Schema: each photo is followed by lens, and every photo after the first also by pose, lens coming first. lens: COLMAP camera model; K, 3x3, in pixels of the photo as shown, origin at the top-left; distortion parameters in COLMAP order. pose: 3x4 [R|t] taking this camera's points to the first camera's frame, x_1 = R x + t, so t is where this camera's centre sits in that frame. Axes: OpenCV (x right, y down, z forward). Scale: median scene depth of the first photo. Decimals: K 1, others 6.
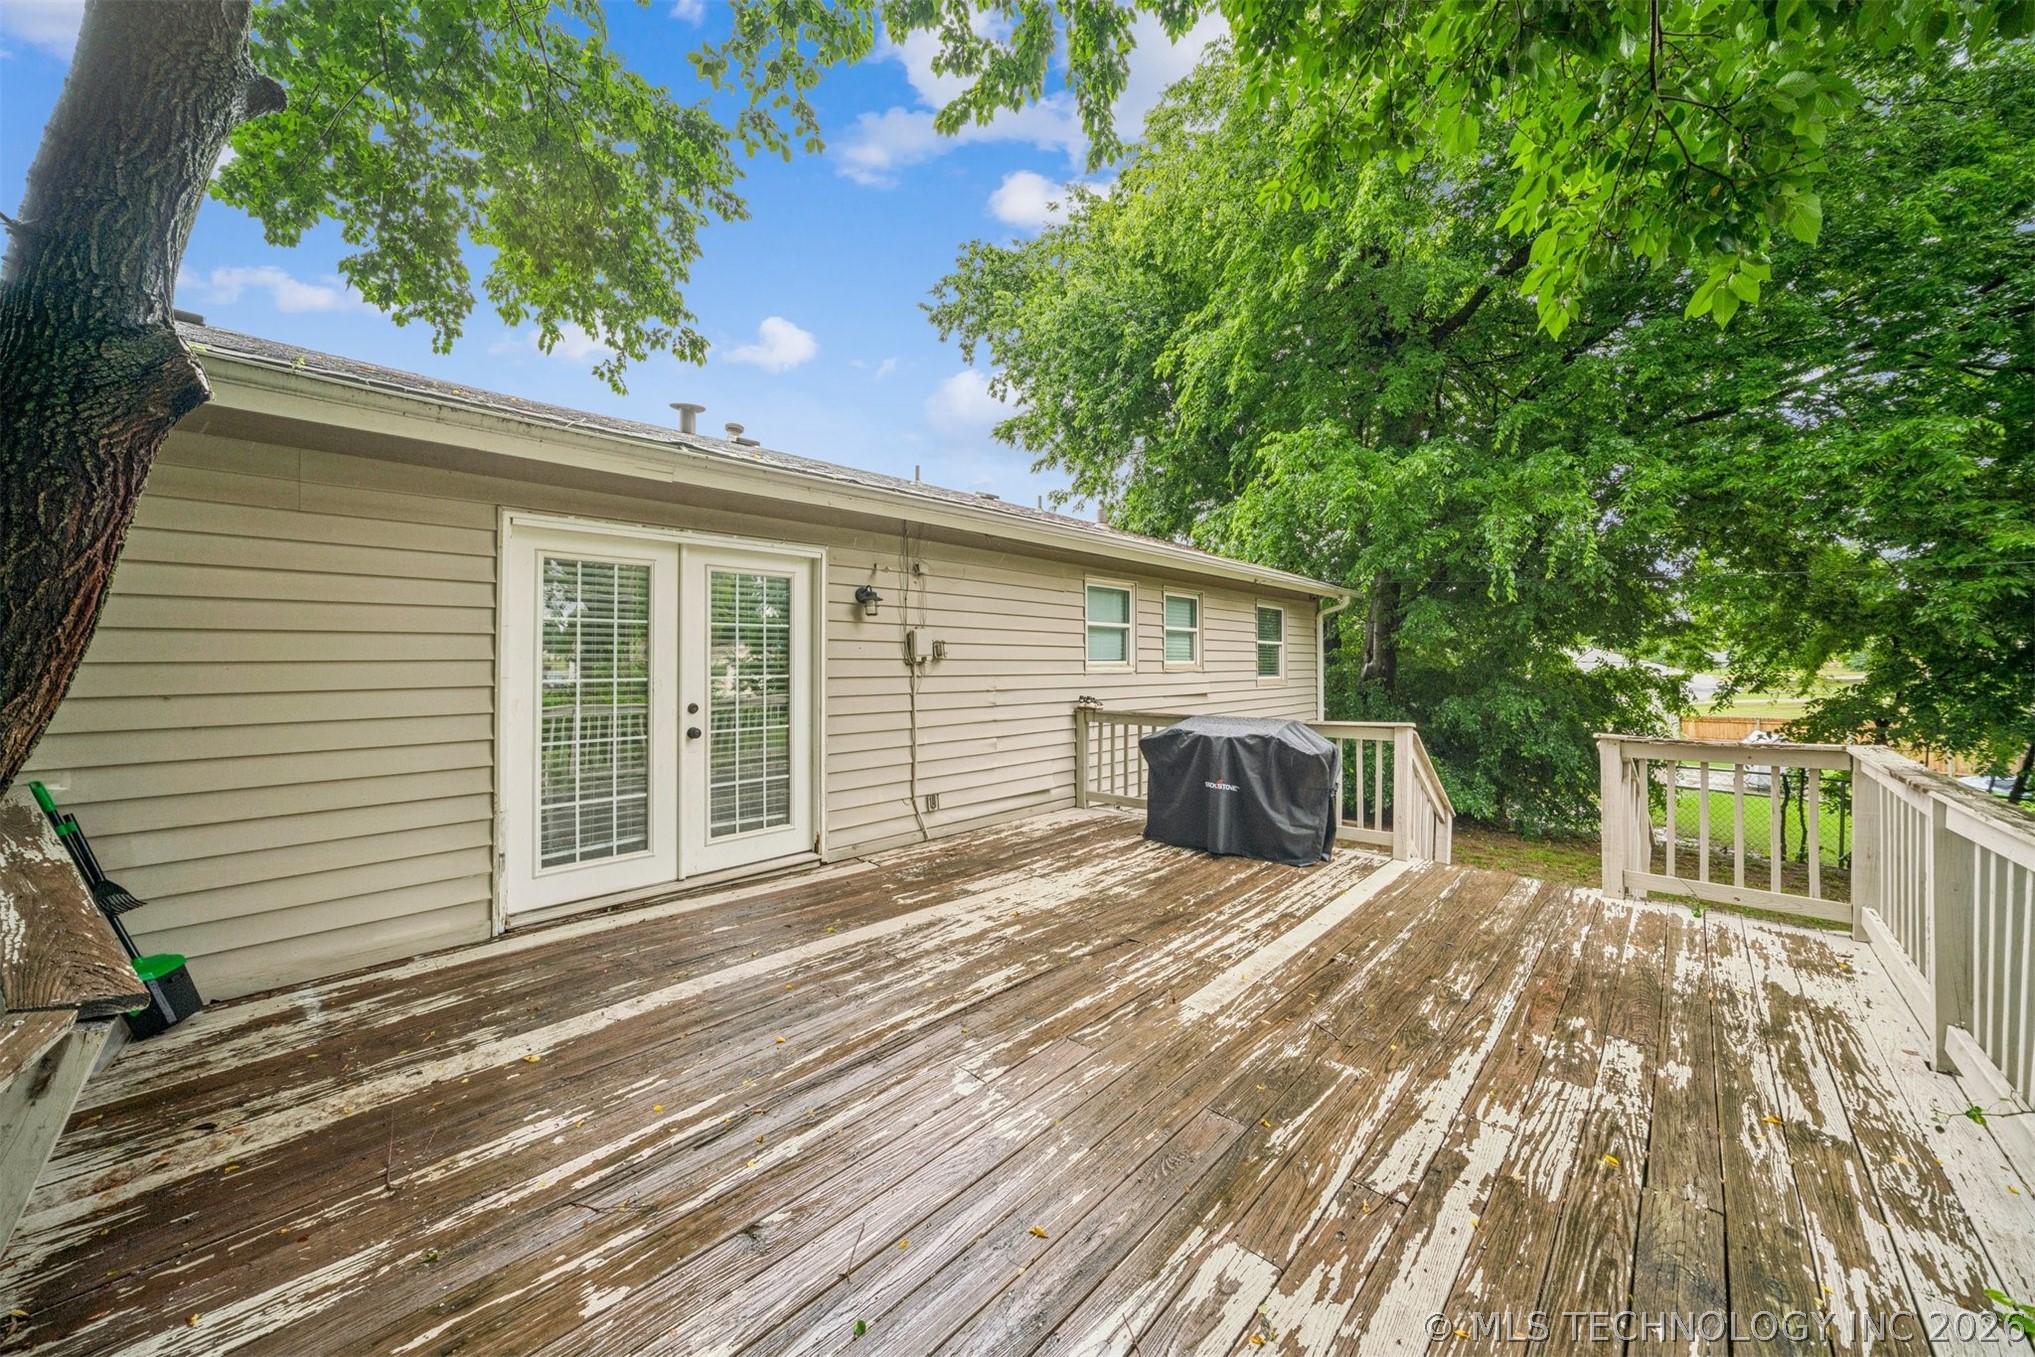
lens RADIAL K [[711.4, 0, 1000.0], [0, 711.4, 676.9], [0, 0, 1]] dist [-0.013454, 0.003208]
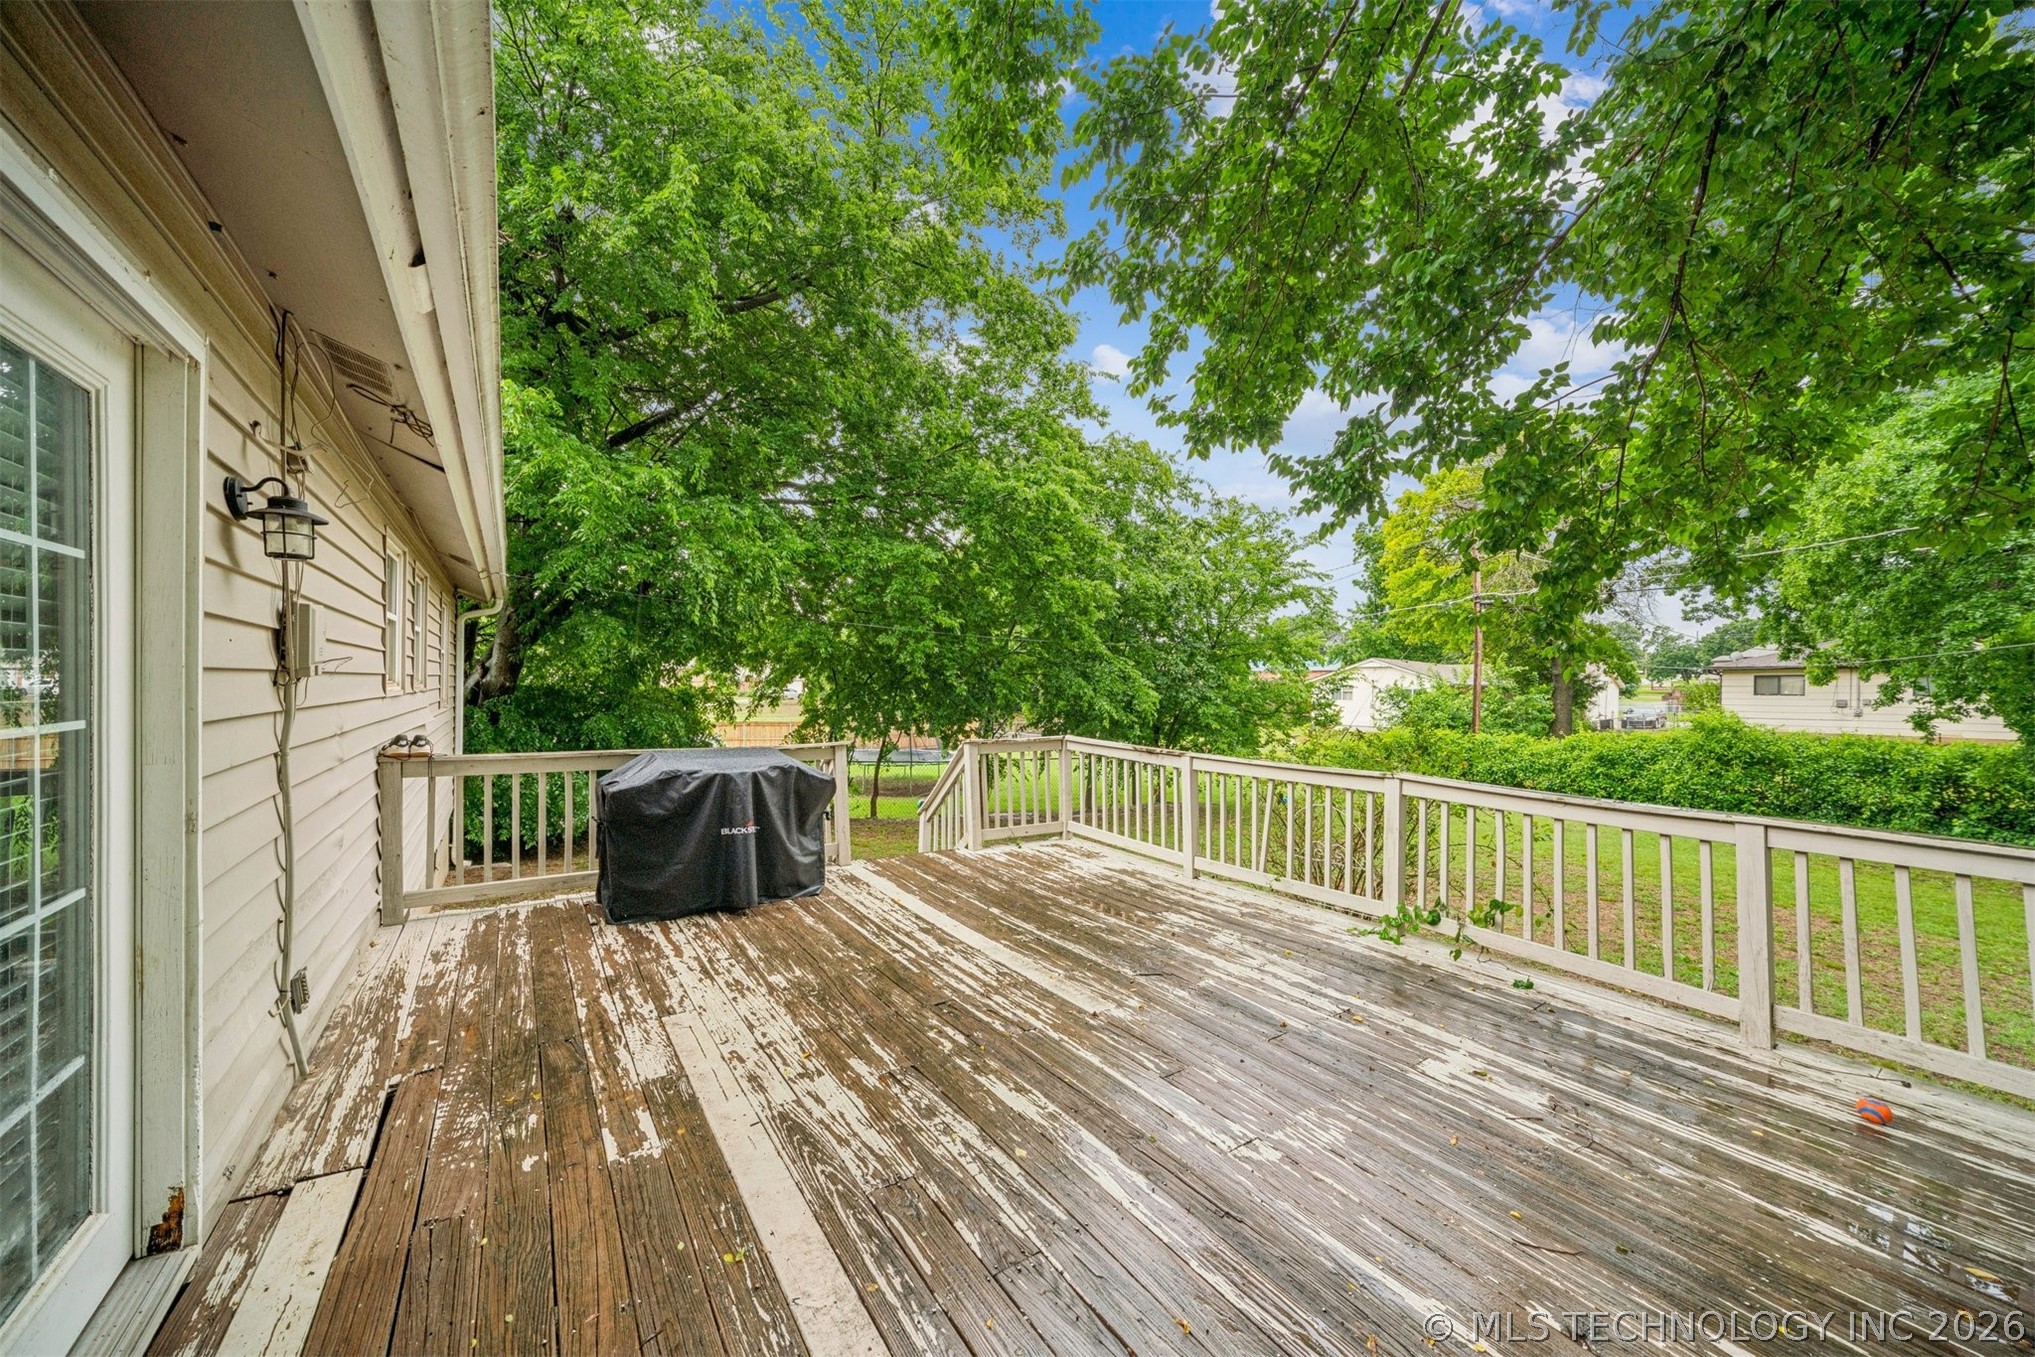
lens RADIAL K [[711.4, 0, 999.7], [0, 711.4, 684.6], [0, 0, 1]] dist [-0.013454, 0.003208]
pose [[0.206185, 0.015983, 0.978383, -0.700875], [-0.006350, 0.999867, -0.014996, -0.017718], [-0.978492, -0.003120, 0.206259, 0.769901]]
